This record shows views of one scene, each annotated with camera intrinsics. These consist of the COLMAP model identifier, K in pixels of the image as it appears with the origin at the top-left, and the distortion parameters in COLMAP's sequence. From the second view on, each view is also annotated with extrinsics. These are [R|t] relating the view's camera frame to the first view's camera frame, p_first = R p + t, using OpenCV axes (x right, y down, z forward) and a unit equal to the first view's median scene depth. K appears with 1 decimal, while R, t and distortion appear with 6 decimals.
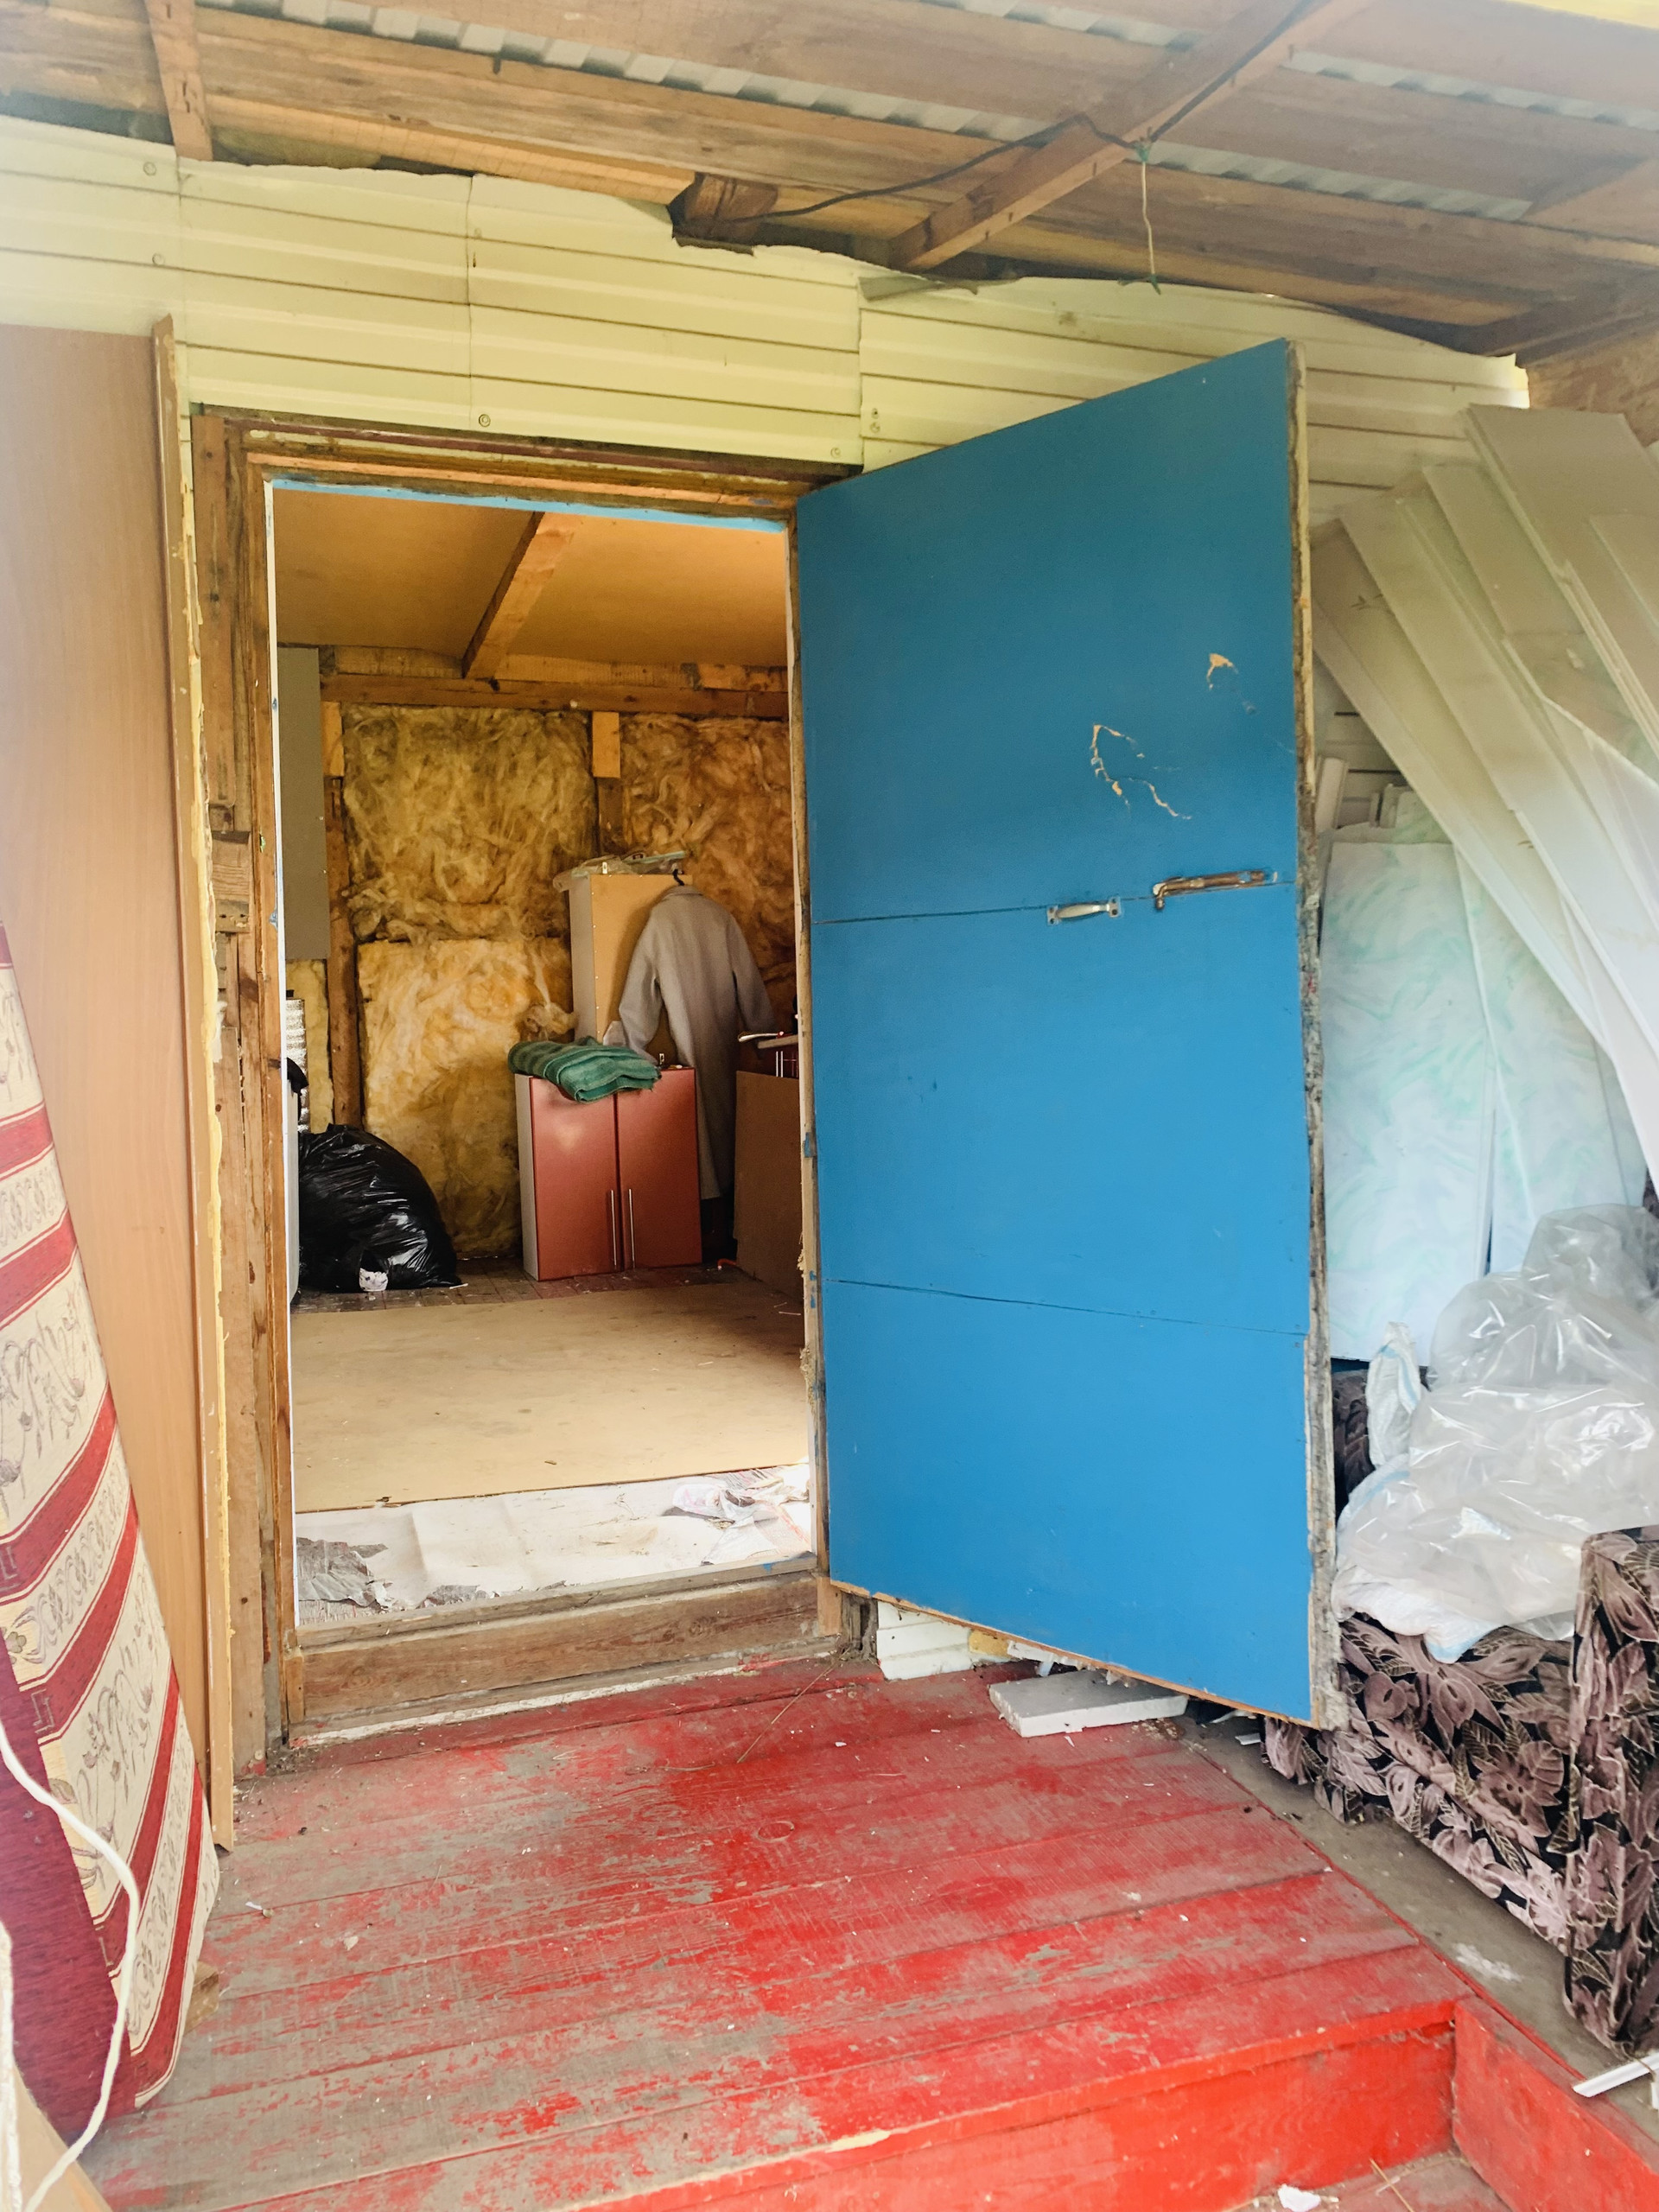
lens RADIAL K [[1739.9, 0, 829.5], [0, 1739.9, 1106.0], [0, 0, 1]] dist [0.008056, -0.003690]
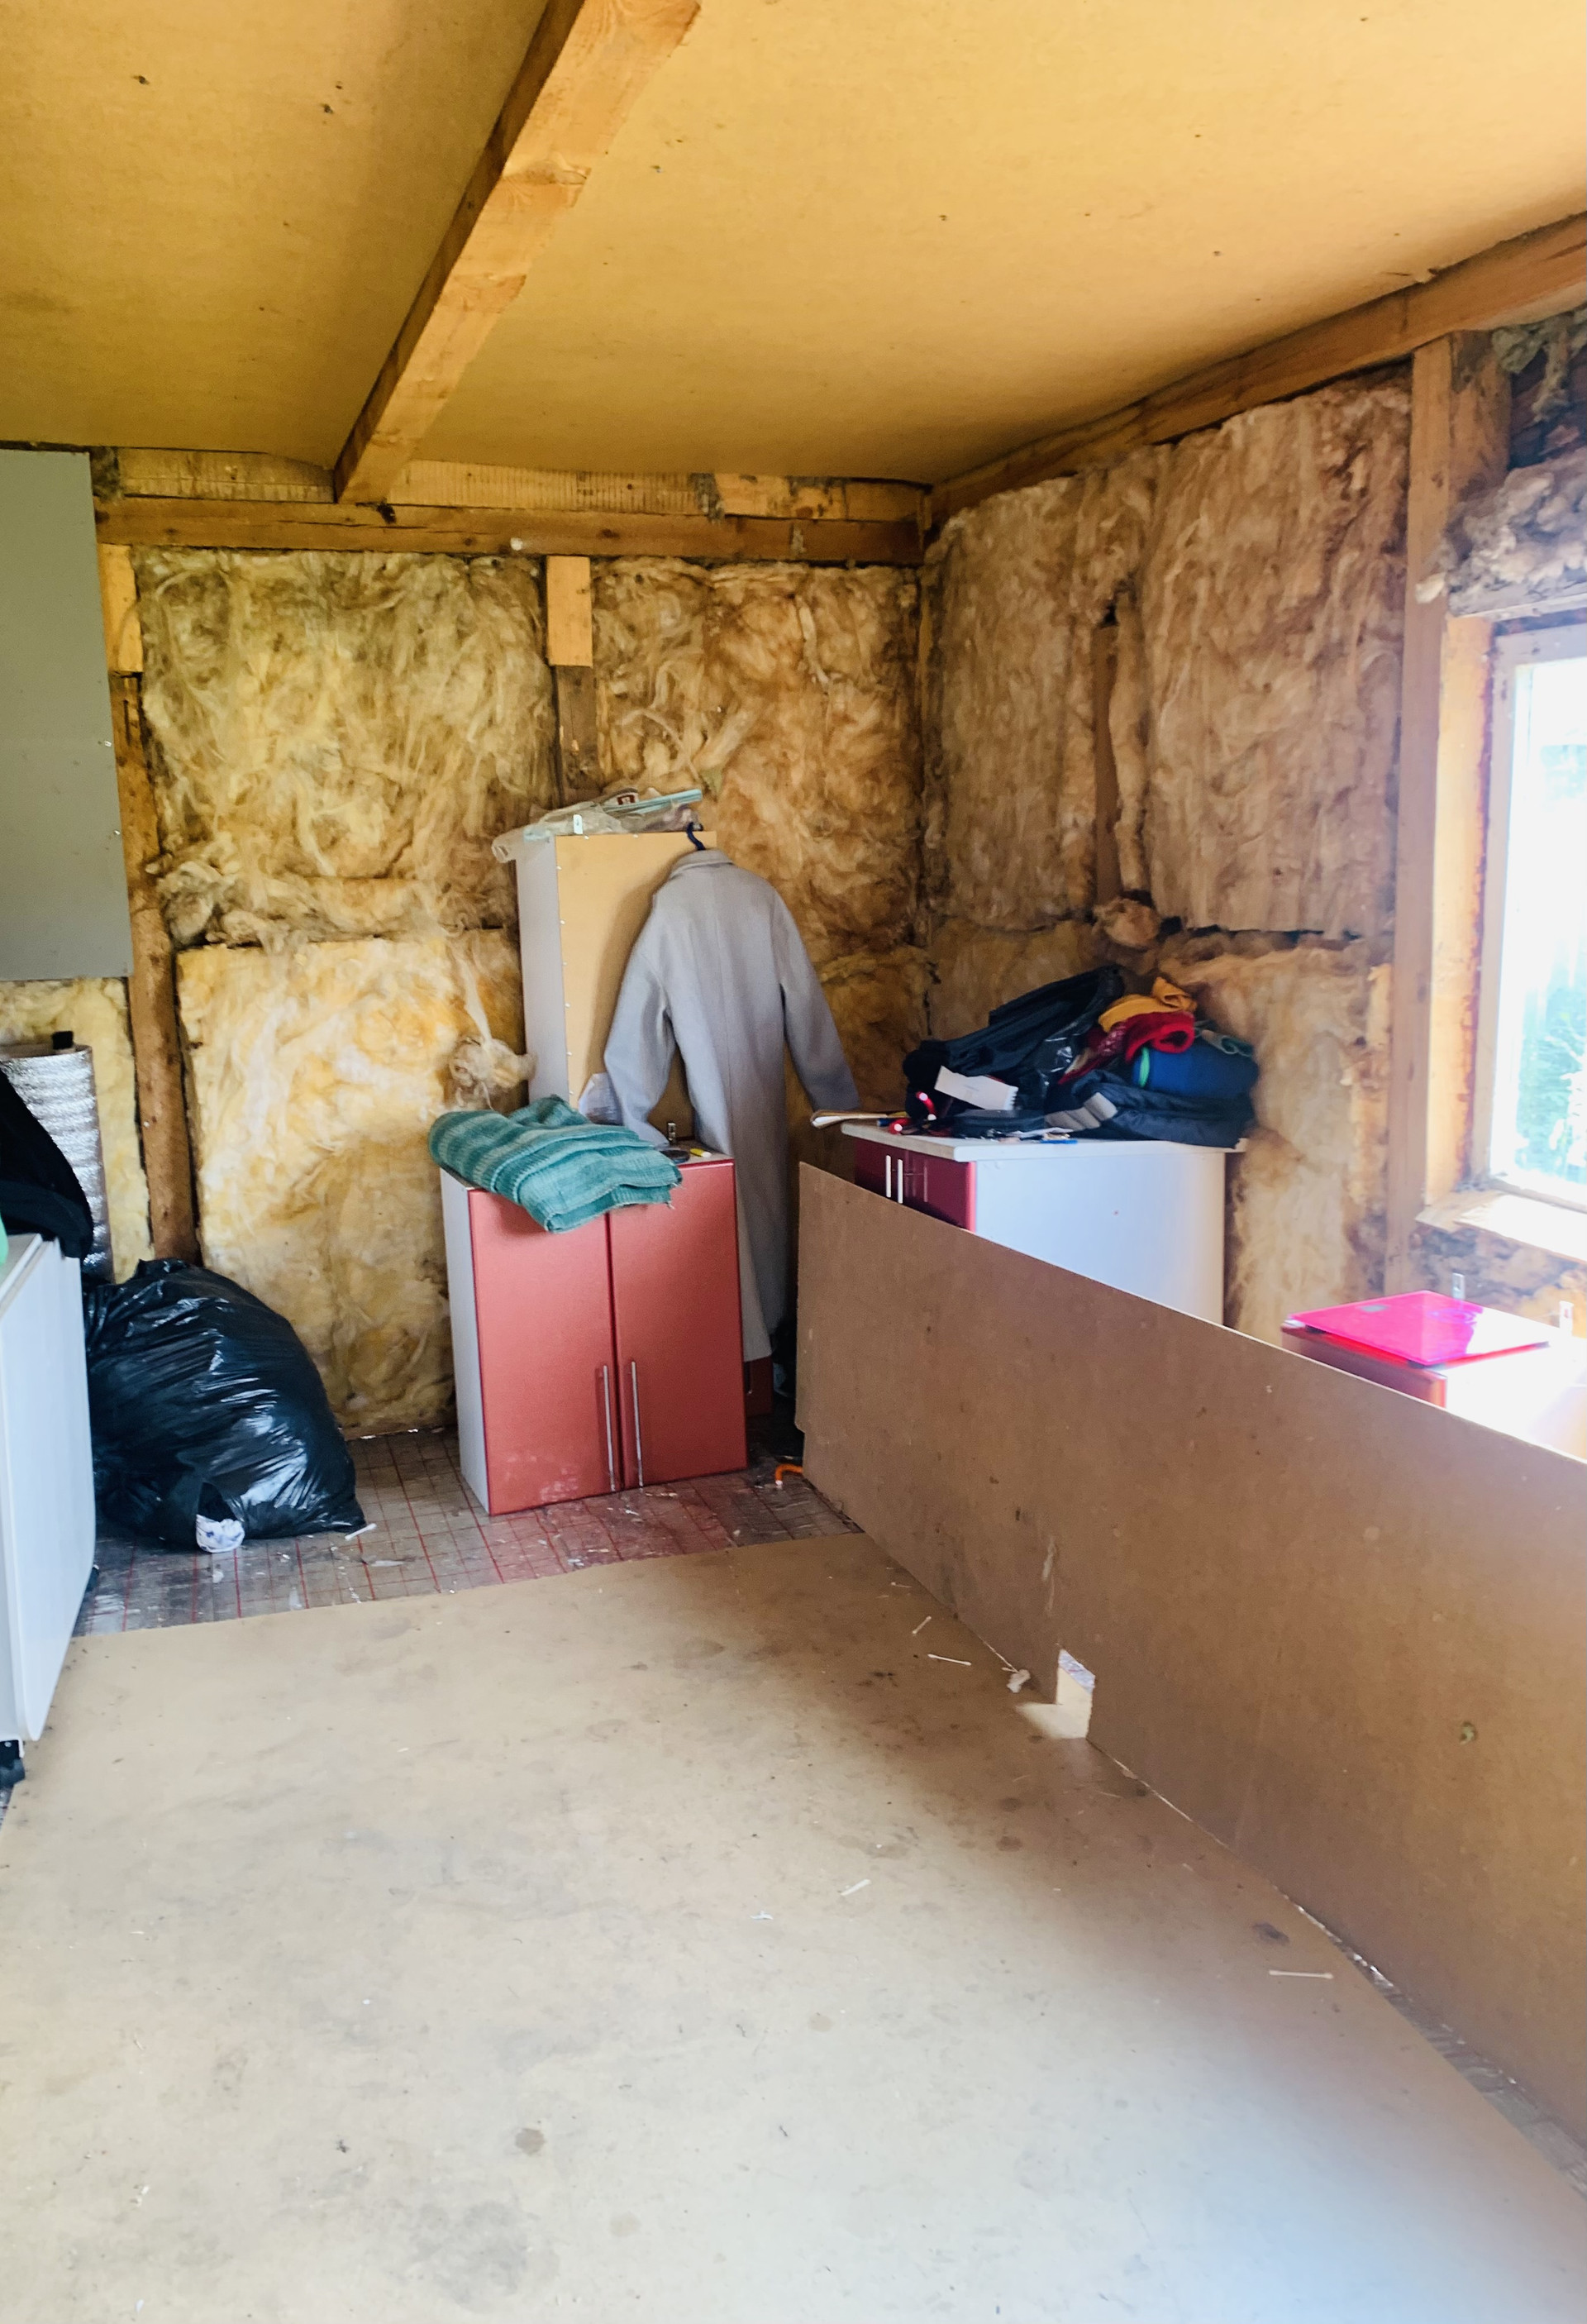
lens RADIAL K [[2142.8, 0, 791.9], [0, 2142.8, 1283.0], [0, 0, 1]] dist [0.071064, -0.212127]
pose [[0.999966, -0.006936, -0.004404, -0.049854], [0.007385, 0.993712, 0.111723, -0.058265], [0.003602, -0.111751, 0.993730, 0.225322]]
